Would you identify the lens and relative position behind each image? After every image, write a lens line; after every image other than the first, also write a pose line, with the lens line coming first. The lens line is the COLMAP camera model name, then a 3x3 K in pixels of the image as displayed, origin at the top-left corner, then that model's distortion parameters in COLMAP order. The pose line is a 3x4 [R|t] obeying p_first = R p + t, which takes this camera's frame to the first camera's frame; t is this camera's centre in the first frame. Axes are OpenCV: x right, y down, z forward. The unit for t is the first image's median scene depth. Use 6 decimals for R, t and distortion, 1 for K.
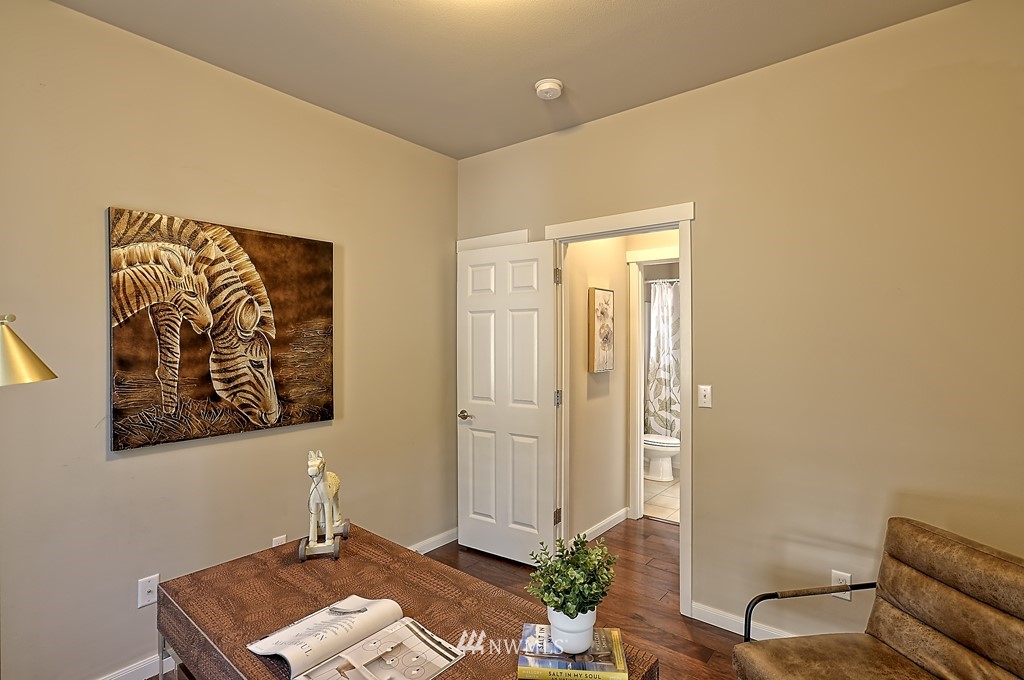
lens RADIAL K [[493.3, 0, 510.9], [0, 493.3, 344.2], [0, 0, 1]] dist [0.011123, 0.003747]
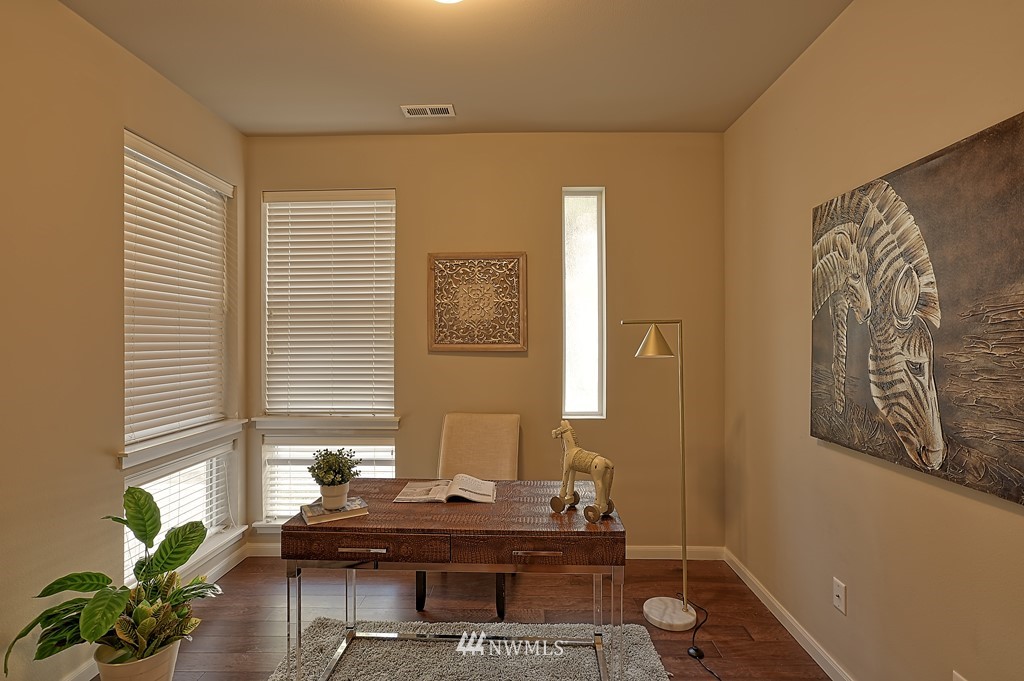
lens RADIAL K [[493.3, 0, 509.8], [0, 493.3, 332.6], [0, 0, 1]] dist [0.011123, 0.003747]
pose [[-0.789181, 0.000135, -0.614160, 0.311401], [0.000170, 1.000000, 0.000002, -0.005650], [0.614160, -0.000103, -0.789181, 1.213790]]
